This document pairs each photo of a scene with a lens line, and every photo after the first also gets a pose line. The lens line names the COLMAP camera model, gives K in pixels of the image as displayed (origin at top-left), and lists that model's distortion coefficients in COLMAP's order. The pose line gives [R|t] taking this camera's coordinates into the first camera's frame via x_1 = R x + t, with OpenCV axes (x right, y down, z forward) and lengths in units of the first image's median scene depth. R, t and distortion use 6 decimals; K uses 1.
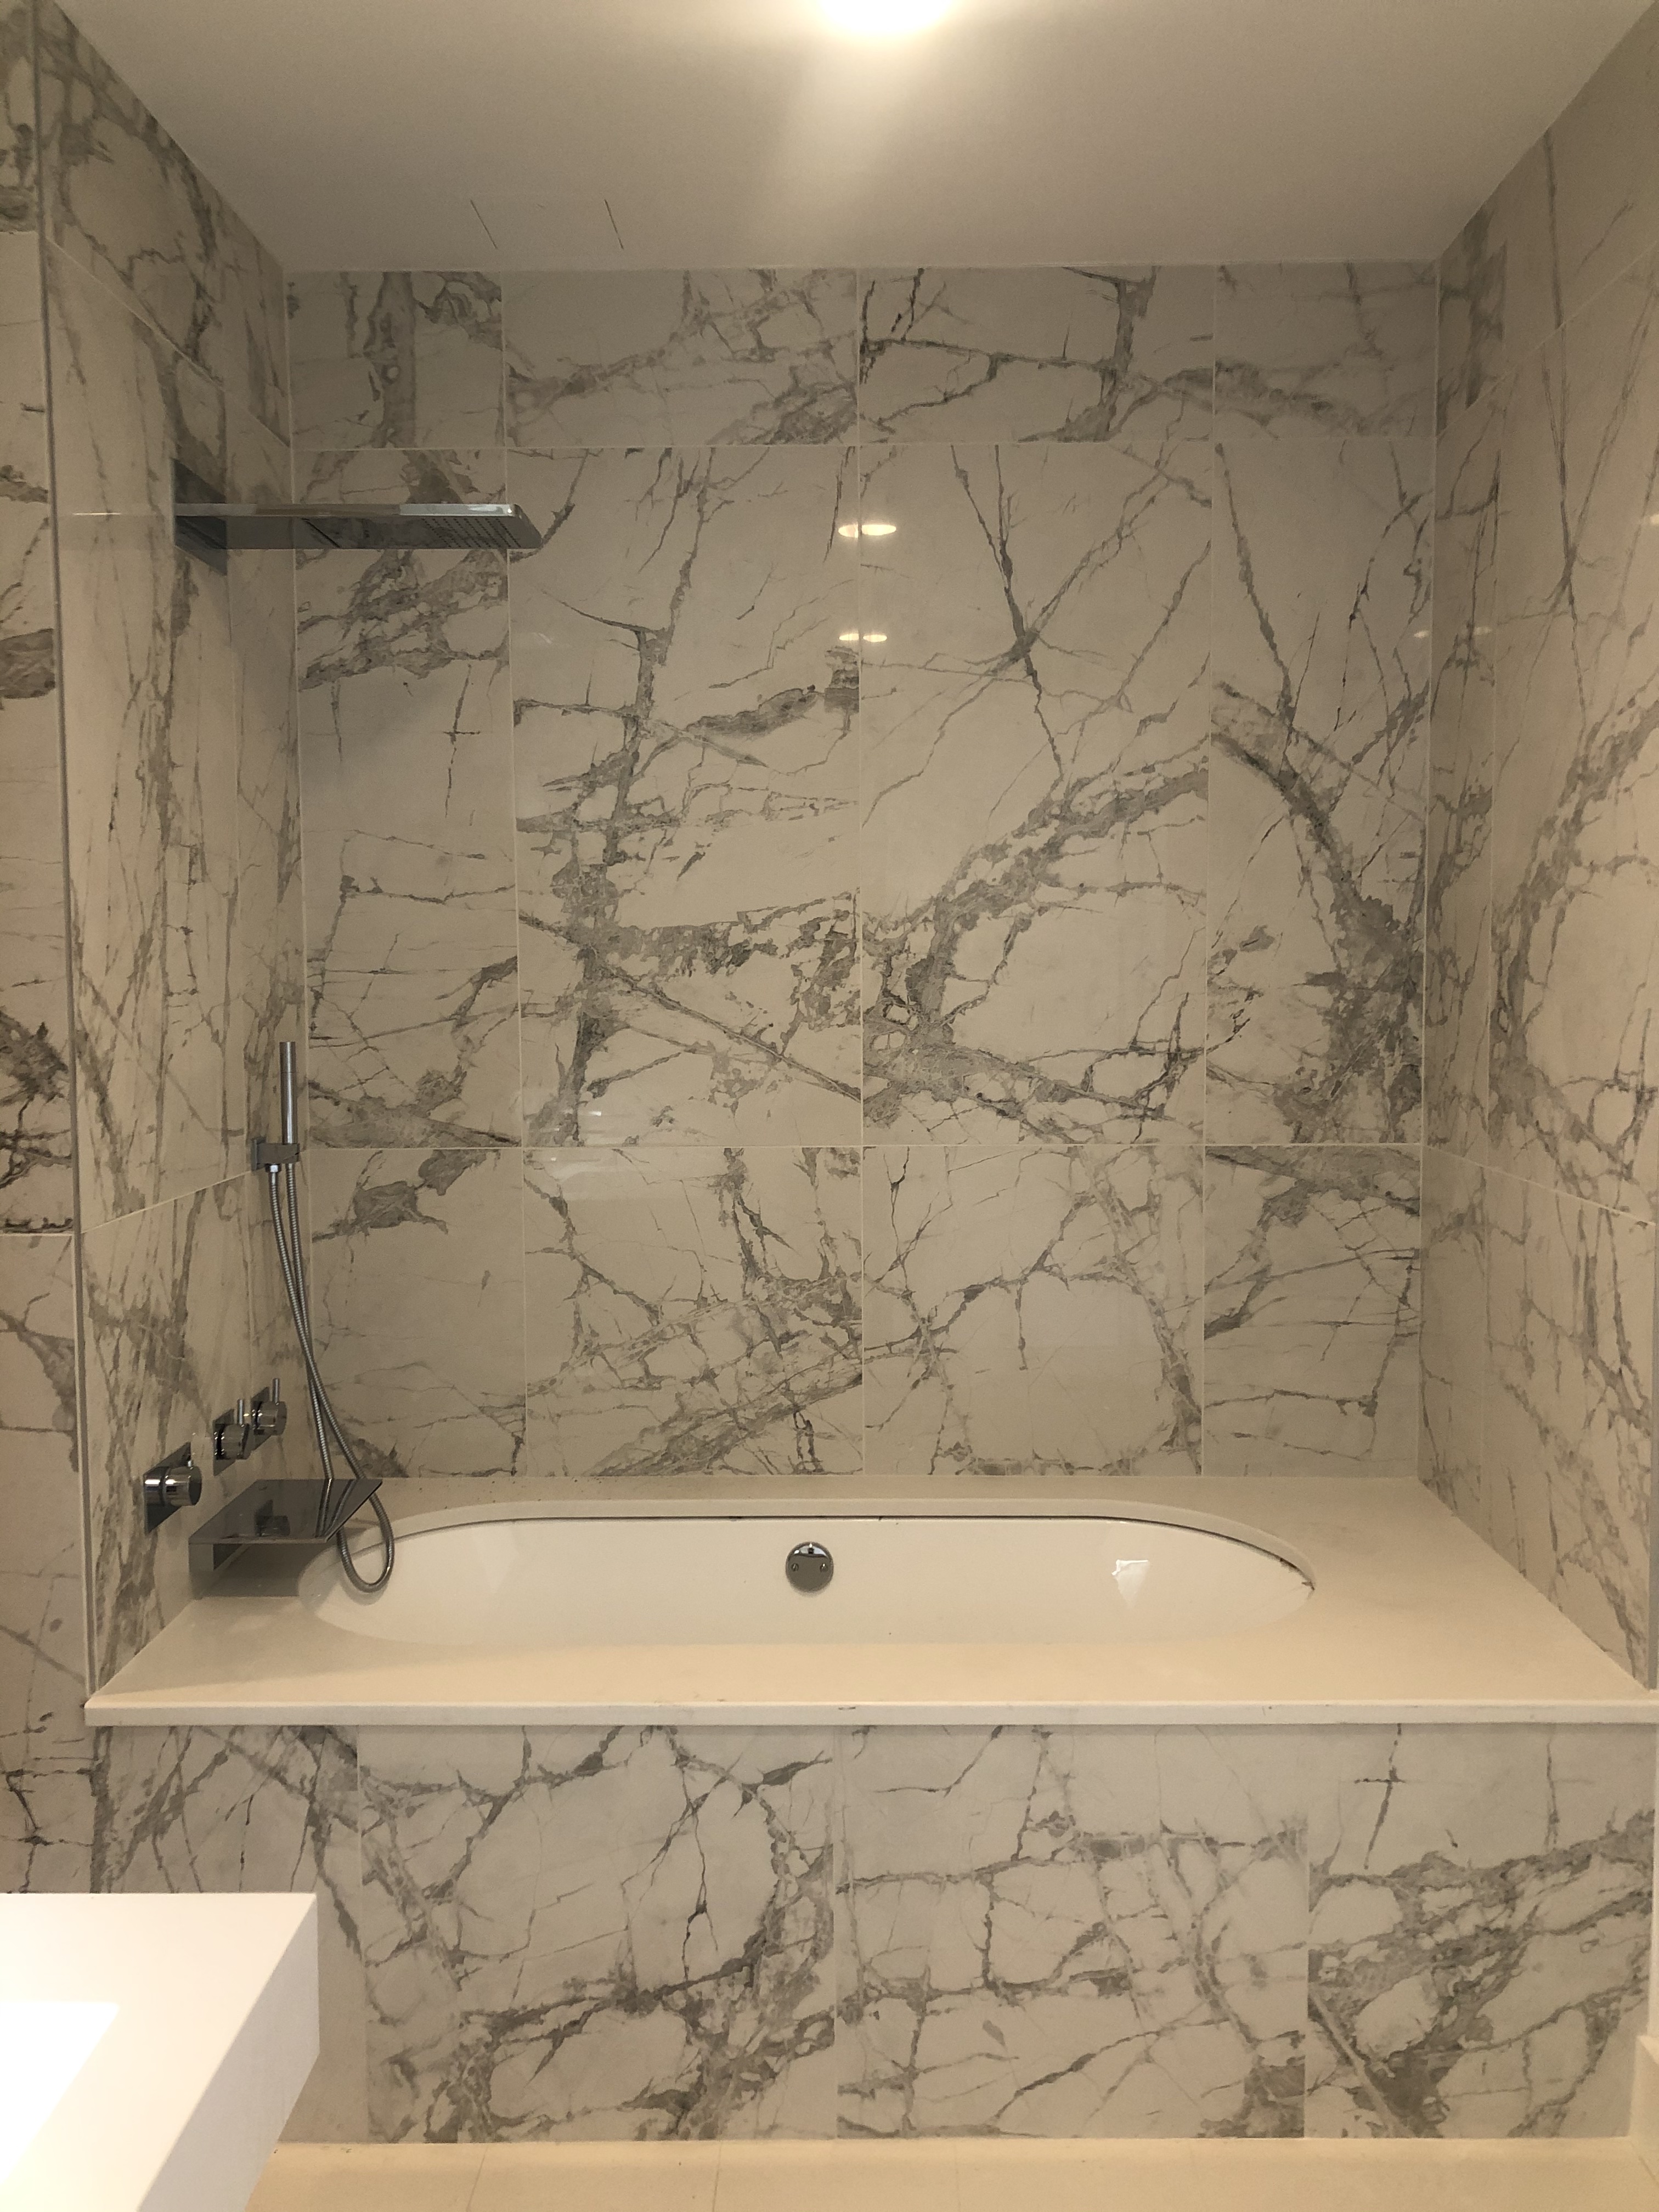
lens RADIAL K [[1793.9, 0, 833.3], [0, 1793.9, 1097.7], [0, 0, 1]] dist [0.030467, -0.030617]
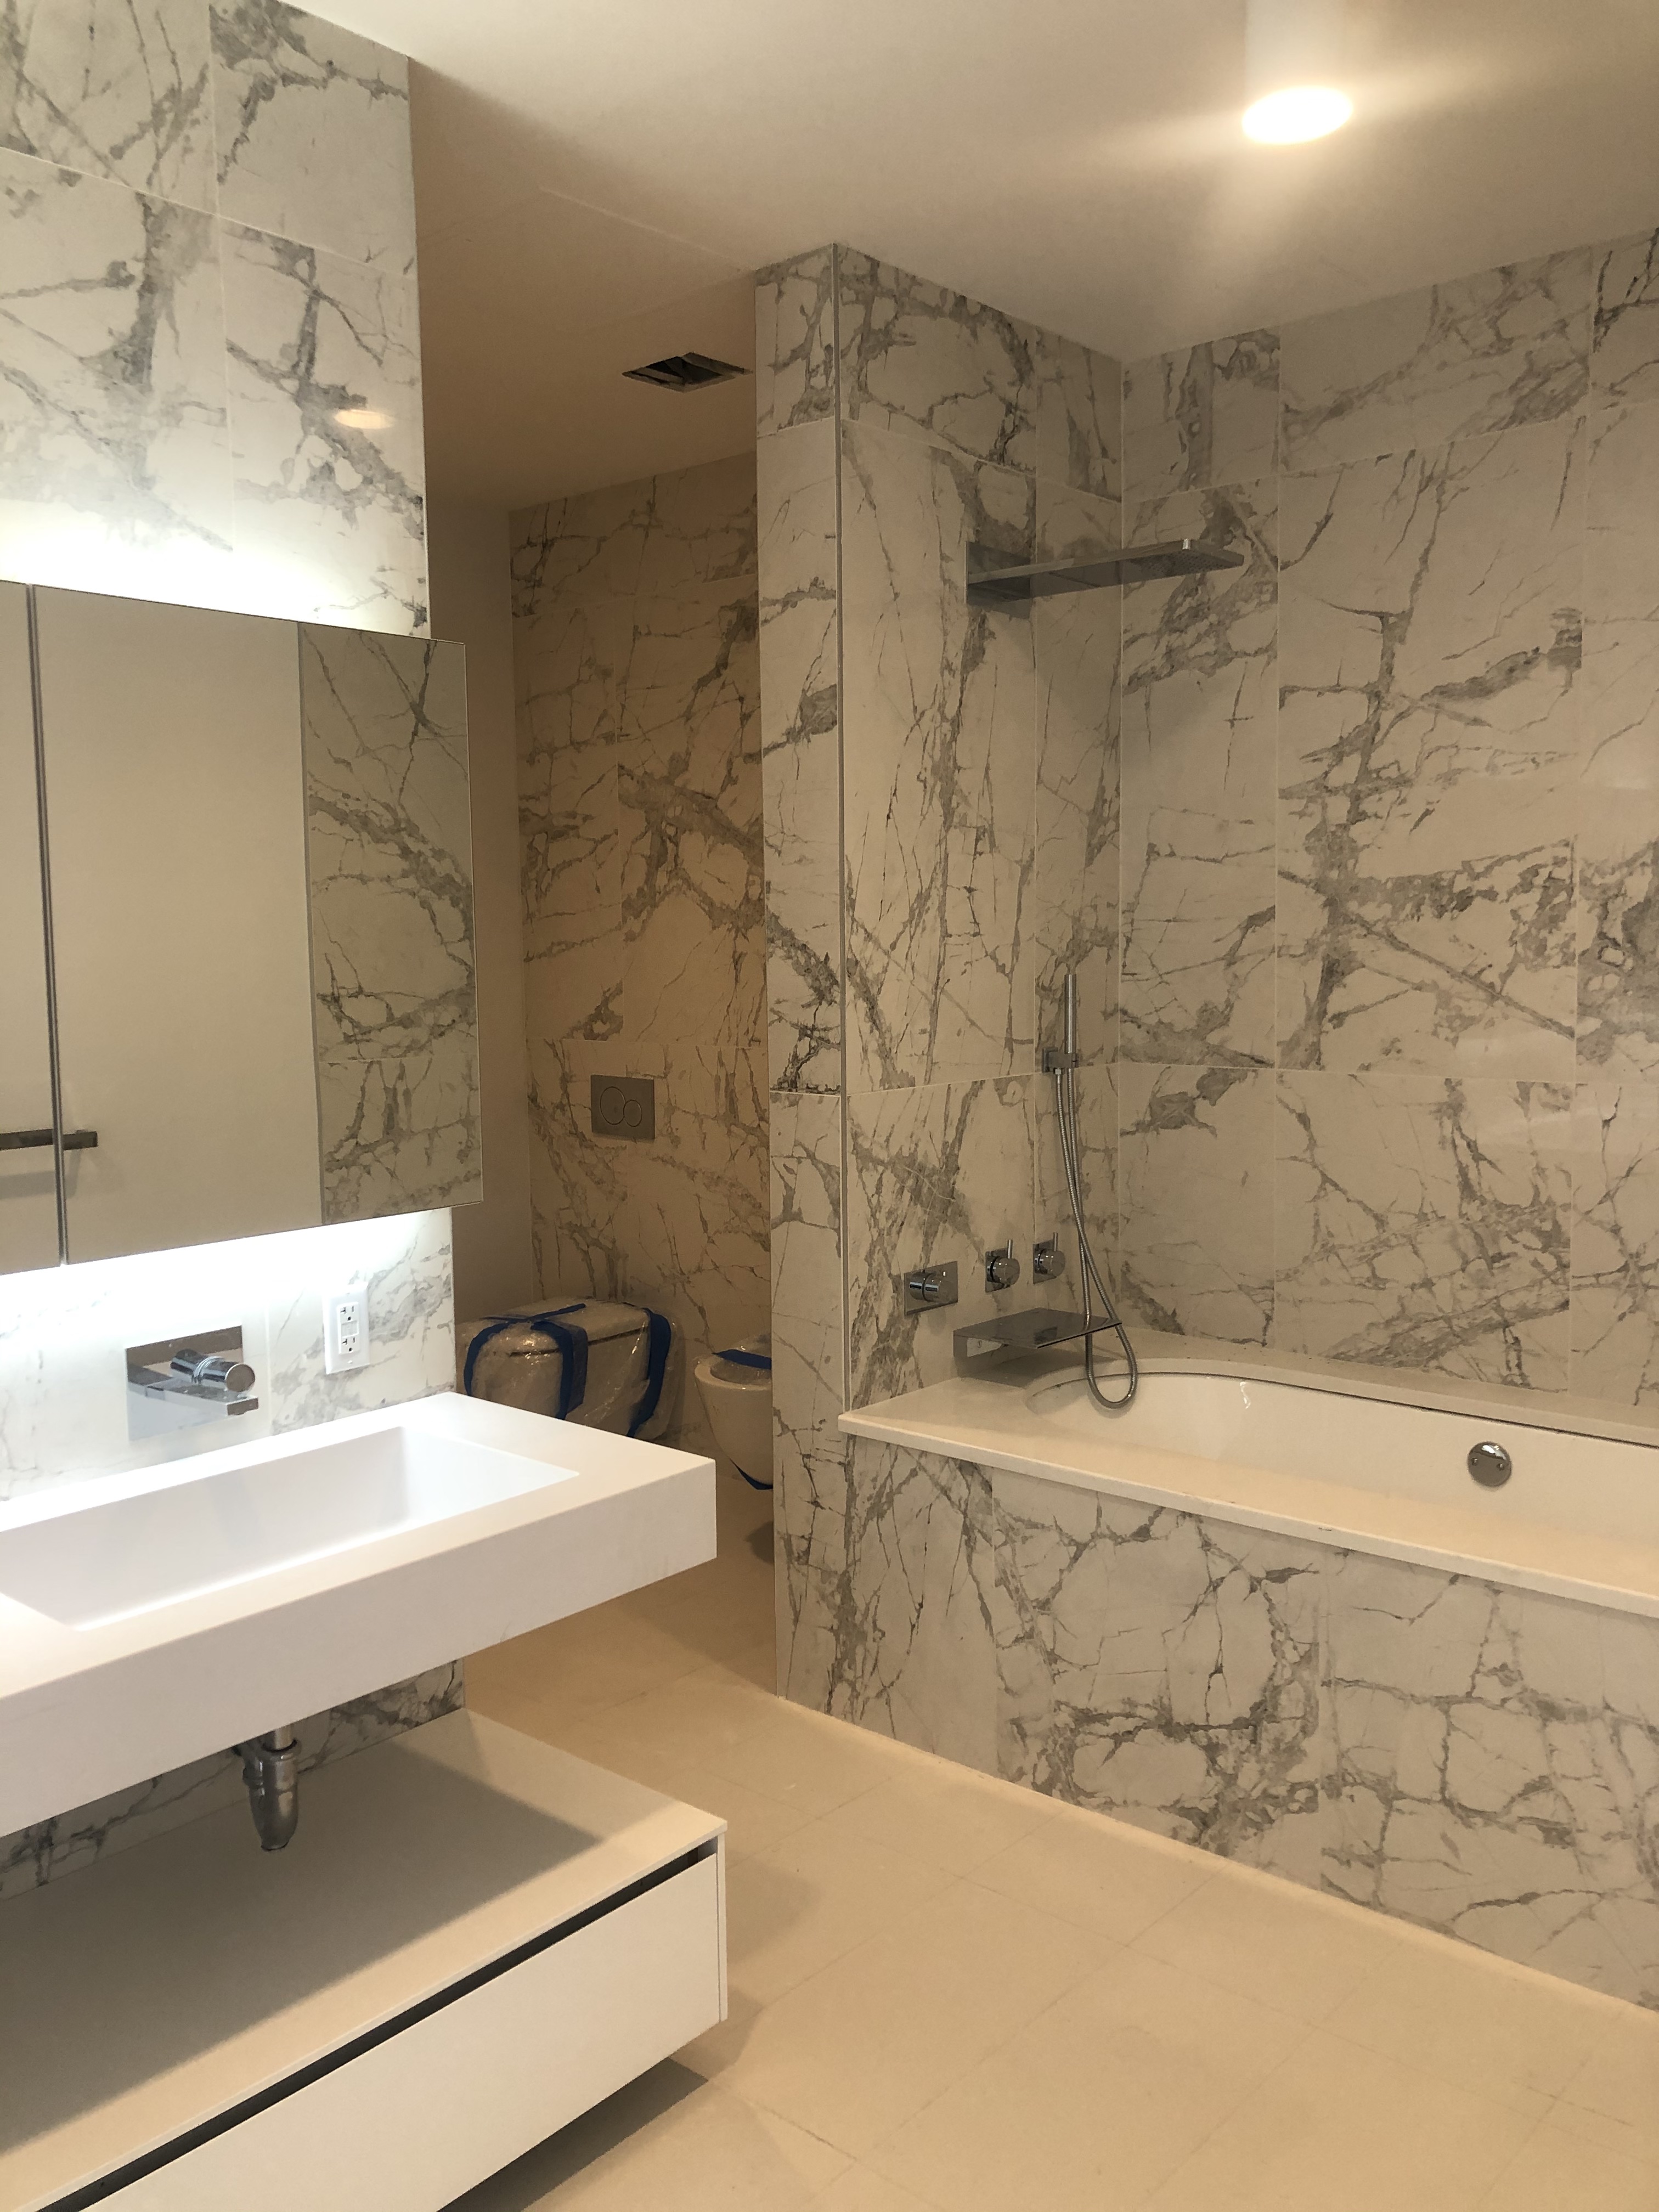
lens RADIAL K [[1793.9, 0, 819.8], [0, 1793.9, 1102.3], [0, 0, 1]] dist [0.030467, -0.030617]
pose [[0.761434, 0.057474, -0.645690, 0.380606], [-0.044515, 0.998346, 0.036370, 0.021042], [0.646712, 0.001049, 0.762733, -0.095509]]
